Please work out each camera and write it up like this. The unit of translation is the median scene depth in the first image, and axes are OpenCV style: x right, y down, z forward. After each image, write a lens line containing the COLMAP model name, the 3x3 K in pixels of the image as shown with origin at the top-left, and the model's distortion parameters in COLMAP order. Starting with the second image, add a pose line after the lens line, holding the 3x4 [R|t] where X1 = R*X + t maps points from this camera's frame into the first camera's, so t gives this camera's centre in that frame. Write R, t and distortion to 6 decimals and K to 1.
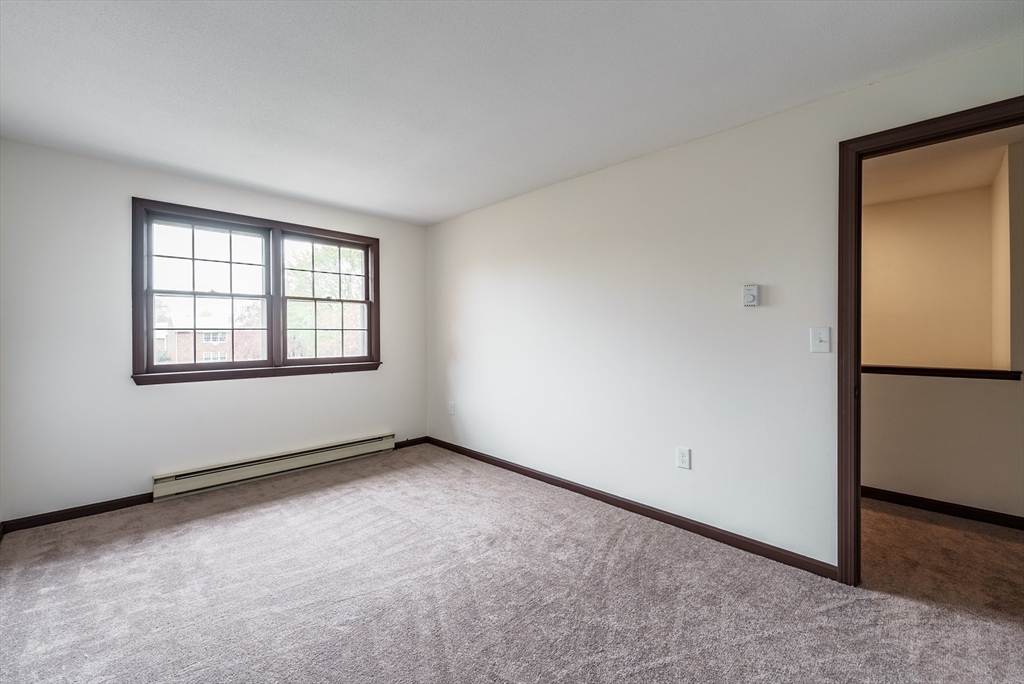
lens RADIAL K [[420.1, 0, 512.0], [0, 420.1, 335.0], [0, 0, 1]] dist [-0.001306, -0.000303]
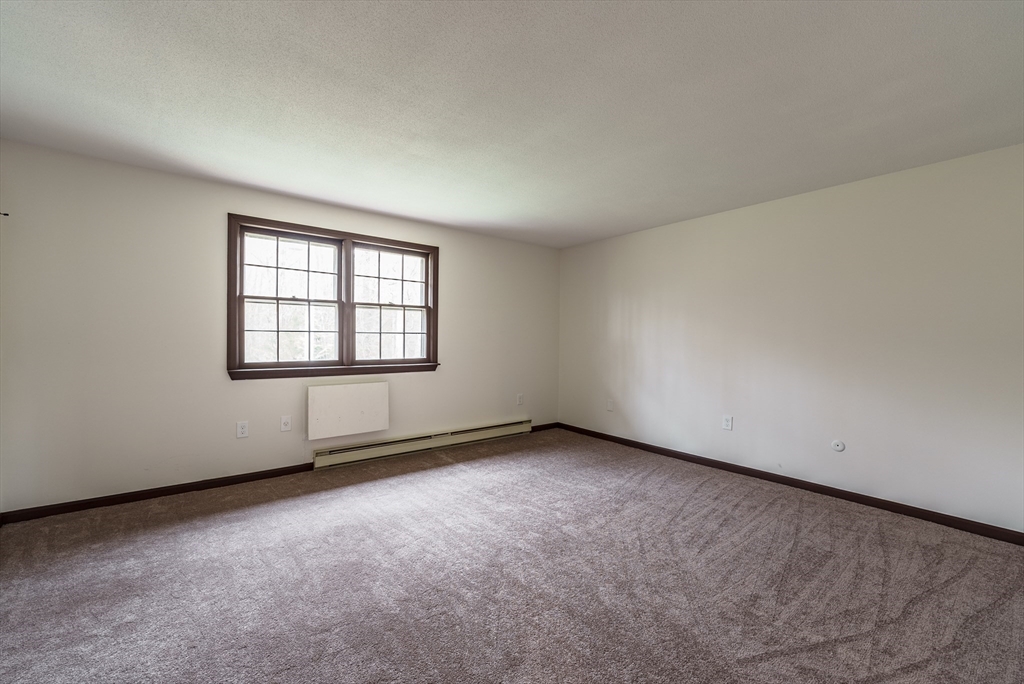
lens RADIAL K [[413.0, 0, 508.9], [0, 413.0, 347.9], [0, 0, 1]] dist [-0.000492, -0.000154]
pose [[0.992876, 0.015523, -0.118133, -0.016453], [-0.013218, 0.999707, 0.020276, 0.000184], [0.118413, -0.018570, 0.992791, -0.016203]]
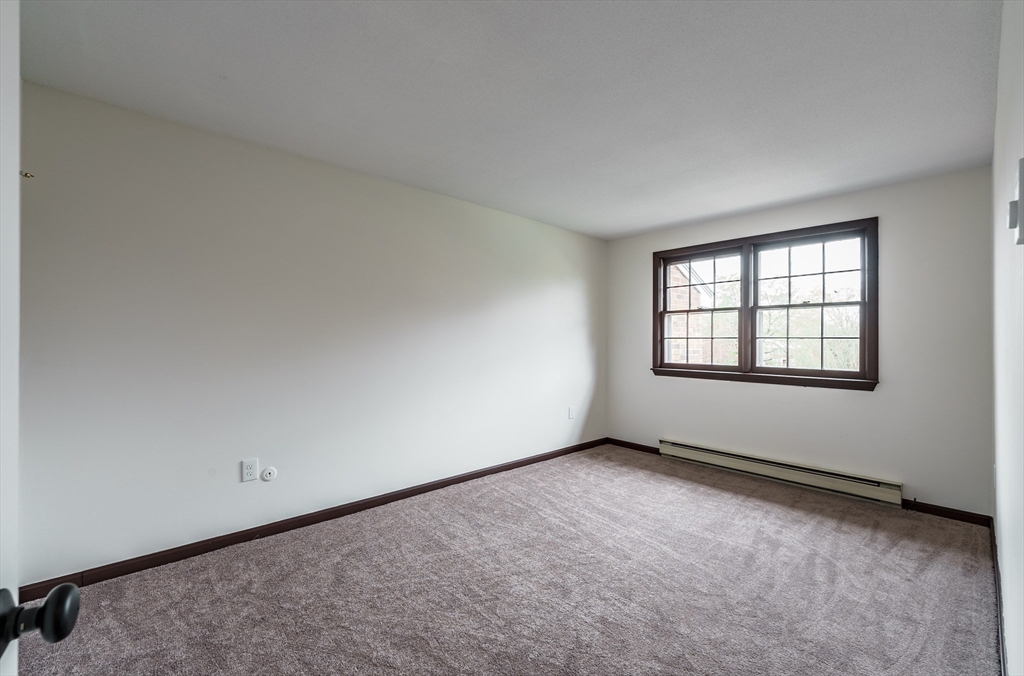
lens RADIAL K [[429.1, 0, 512.0], [0, 429.1, 338.0], [0, 0, 1]] dist [0.000158, -0.000028]
pose [[-0.043912, -0.004089, -0.999027, 0.598171], [-0.010822, 0.999935, -0.003617, -0.003195], [0.998977, 0.010652, -0.043954, 0.477828]]
